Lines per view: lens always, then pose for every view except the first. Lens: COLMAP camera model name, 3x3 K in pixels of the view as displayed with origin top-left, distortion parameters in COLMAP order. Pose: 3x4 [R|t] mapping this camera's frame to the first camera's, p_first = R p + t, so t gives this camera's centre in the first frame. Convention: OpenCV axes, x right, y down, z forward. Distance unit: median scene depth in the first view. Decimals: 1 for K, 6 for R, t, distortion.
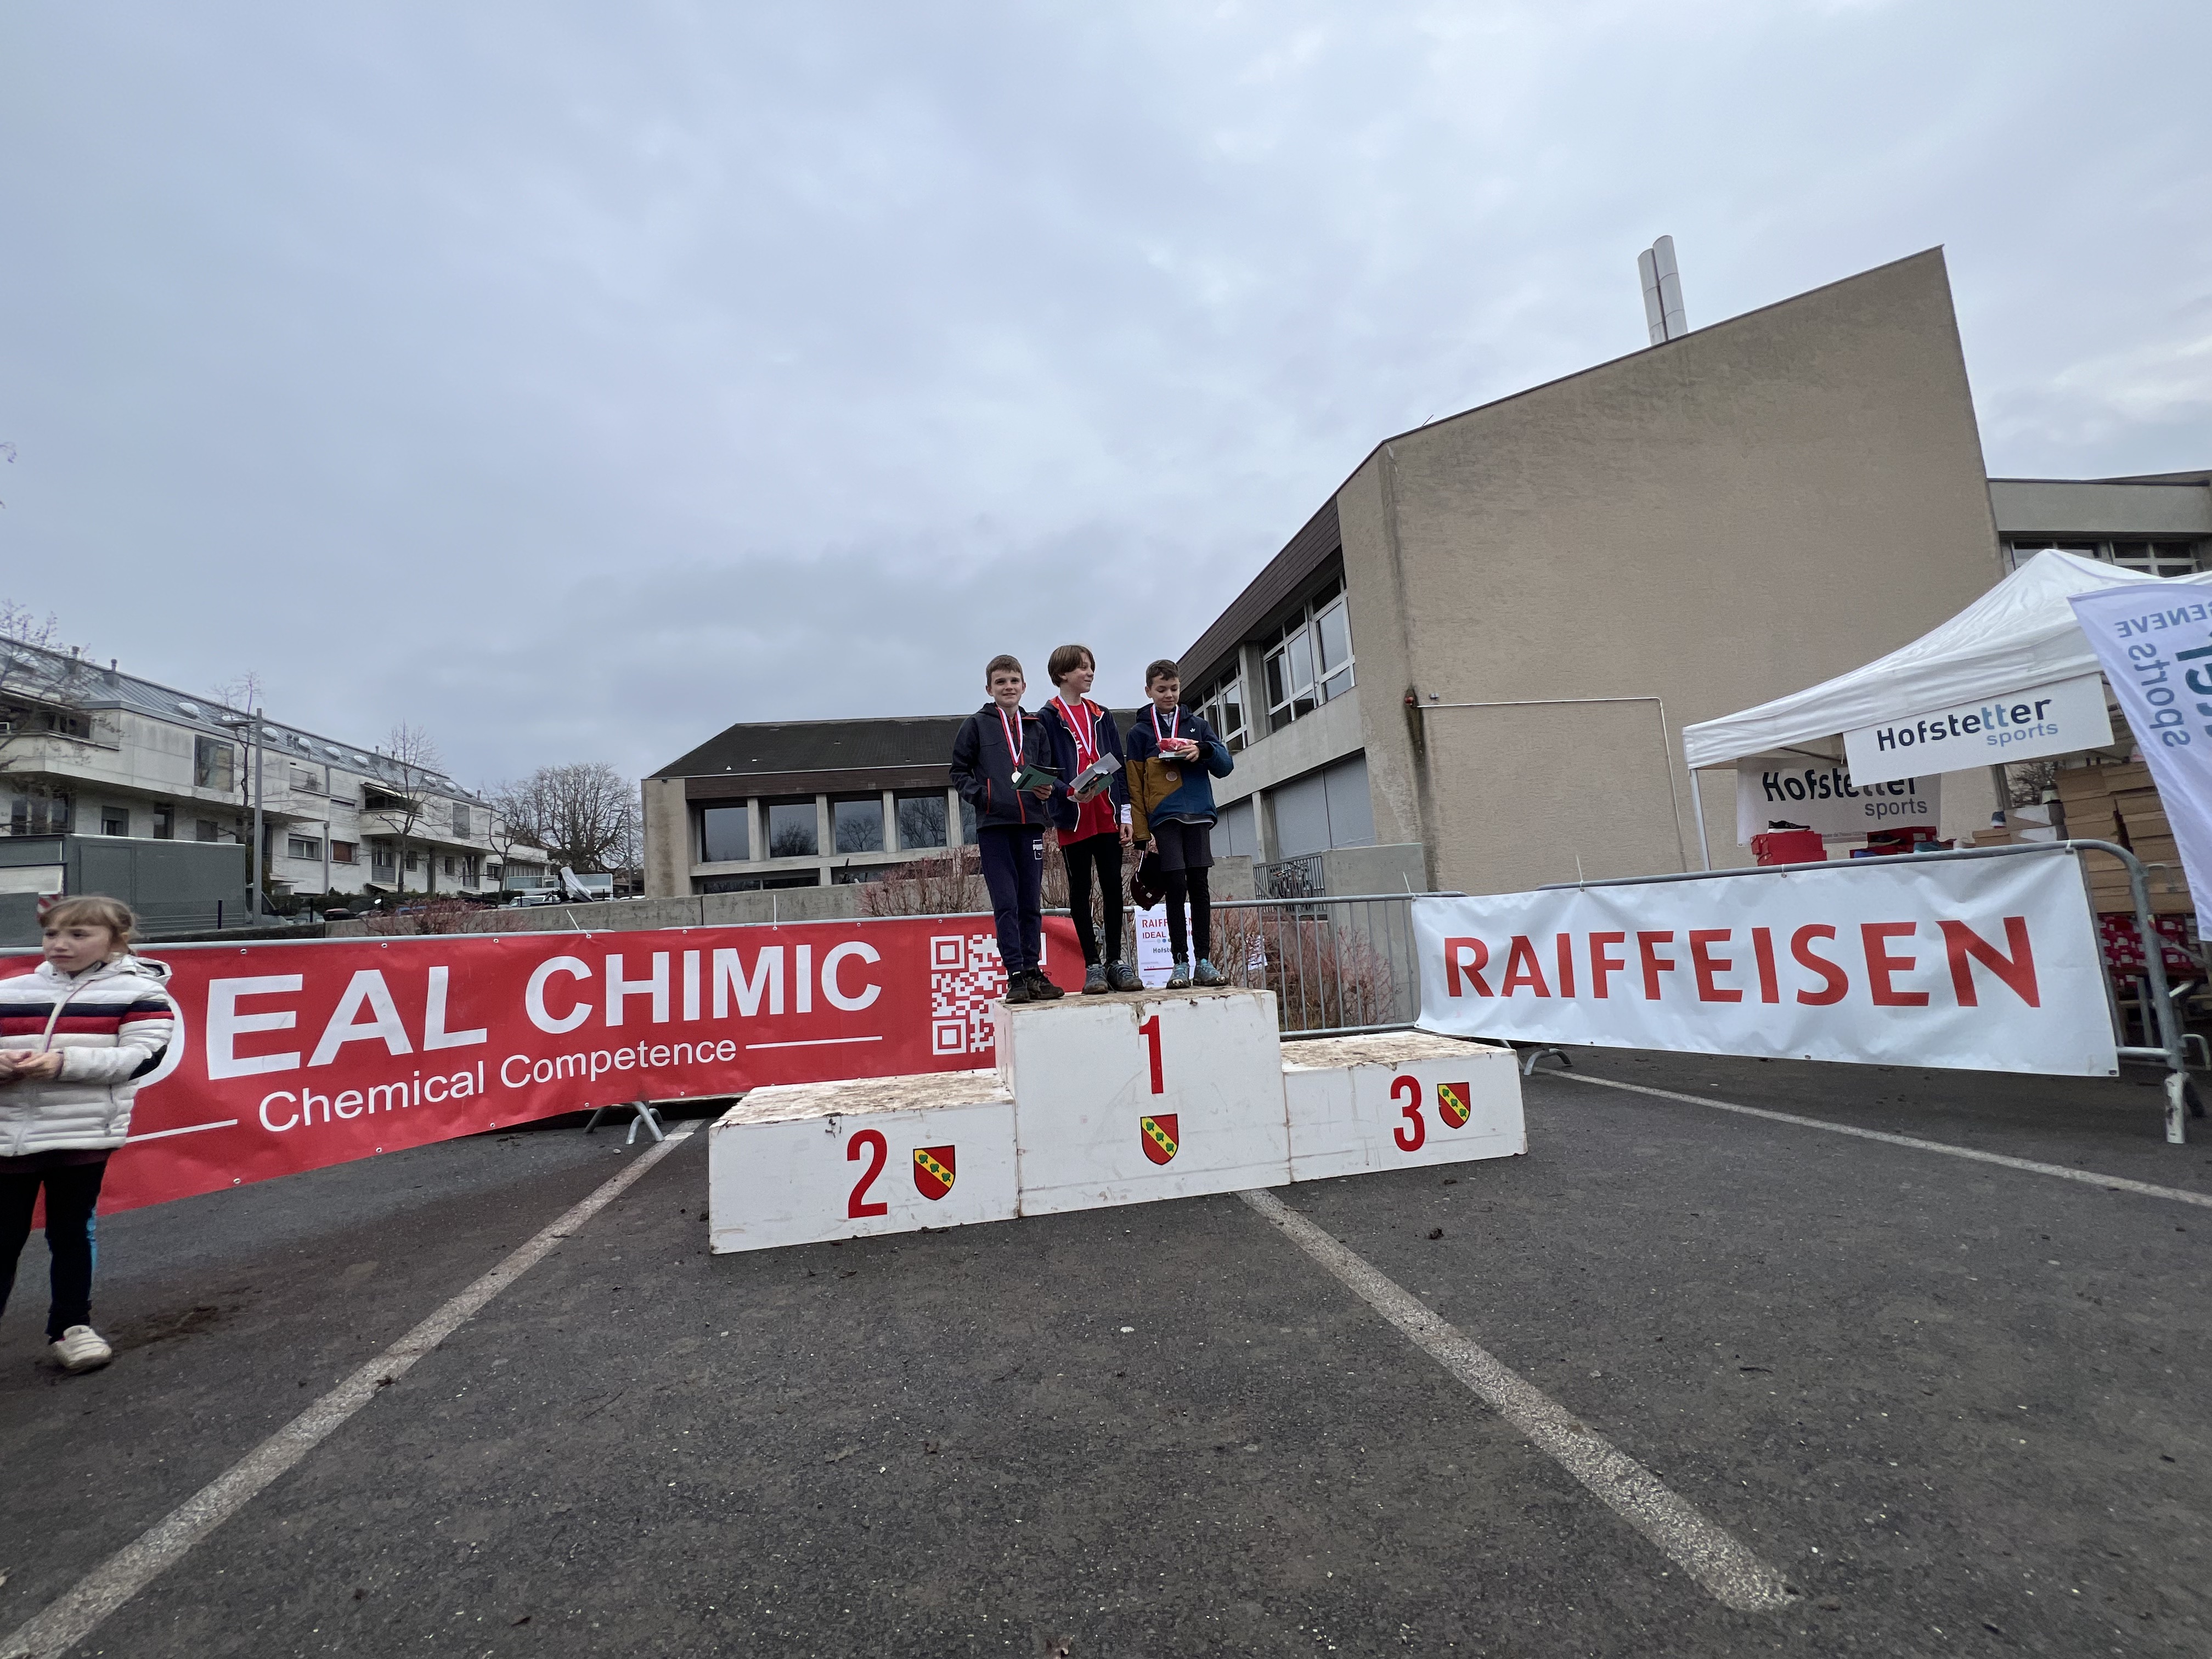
lens RADIAL K [[876.8, 0, 1090.6], [0, 876.8, 826.6], [0, 0, 1]] dist [-0.005251, 0.001024]
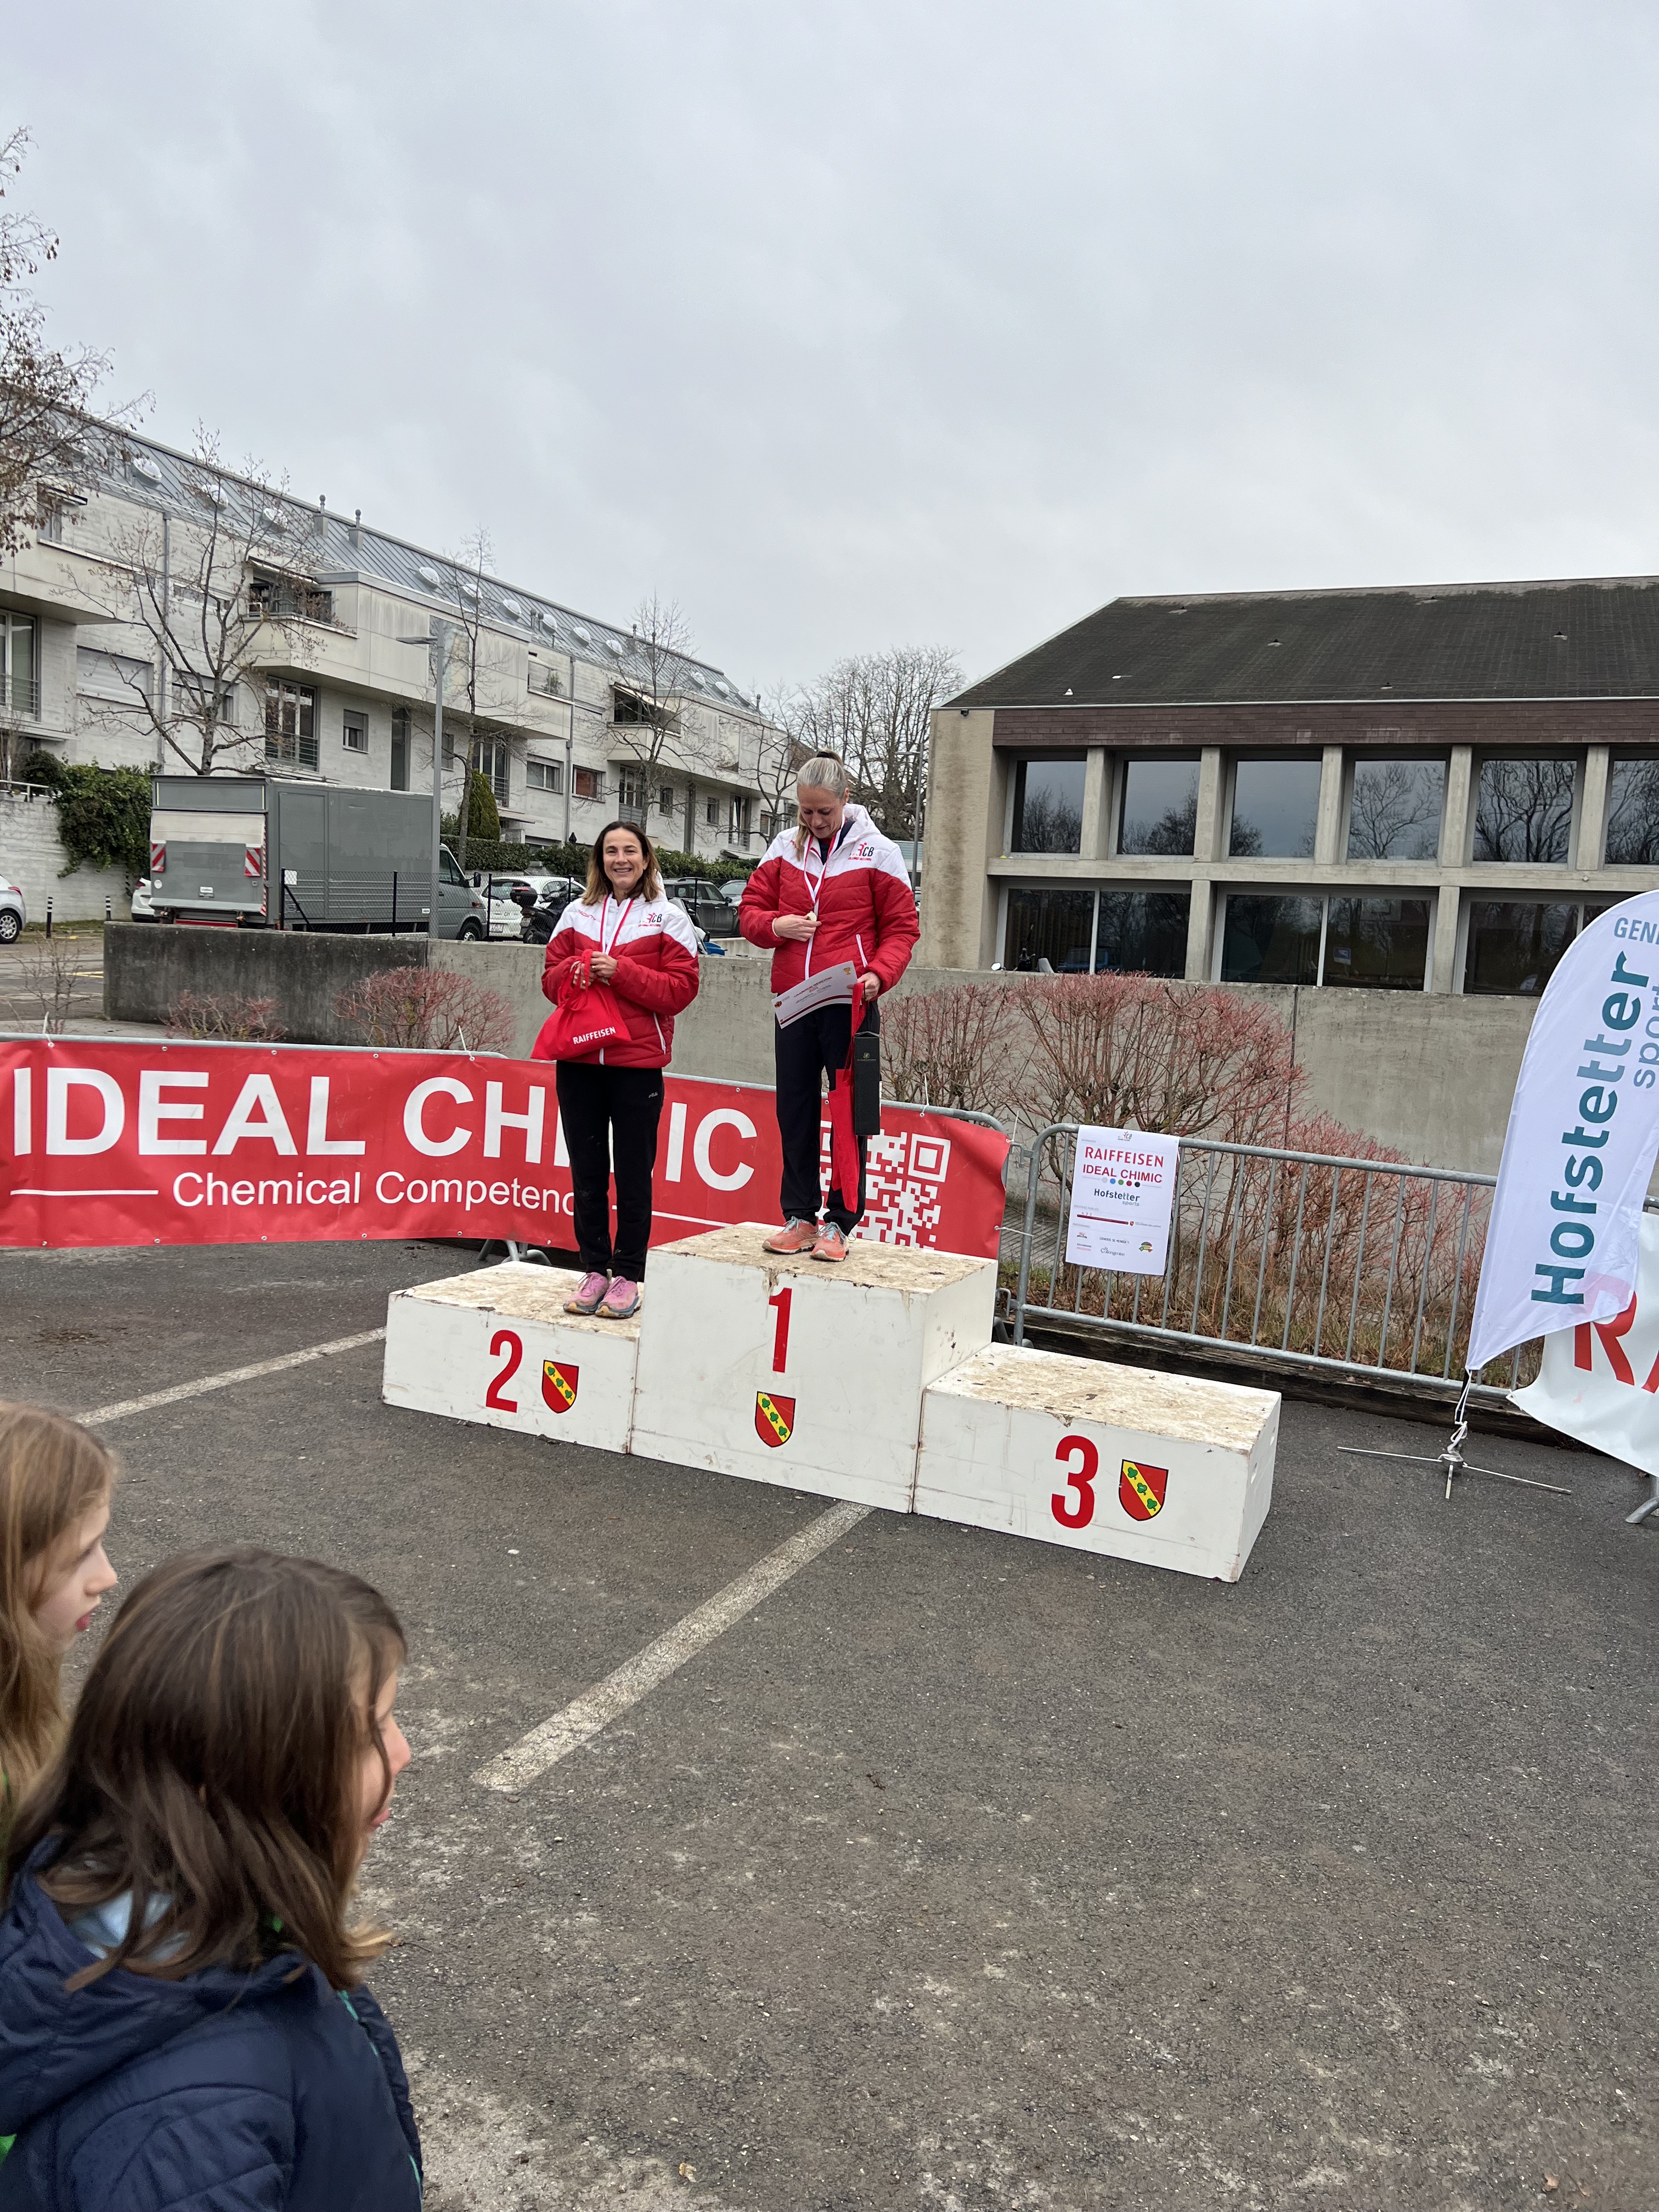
lens RADIAL K [[1635.4, 0, 822.9], [0, 1635.4, 1100.7], [0, 0, 1]] dist [0.049017, -0.063567]
pose [[0.826860, 0.173000, -0.535139, 0.864847], [-0.062909, 0.973993, 0.217670, -0.299287], [0.558879, -0.146317, 0.816239, -0.268439]]
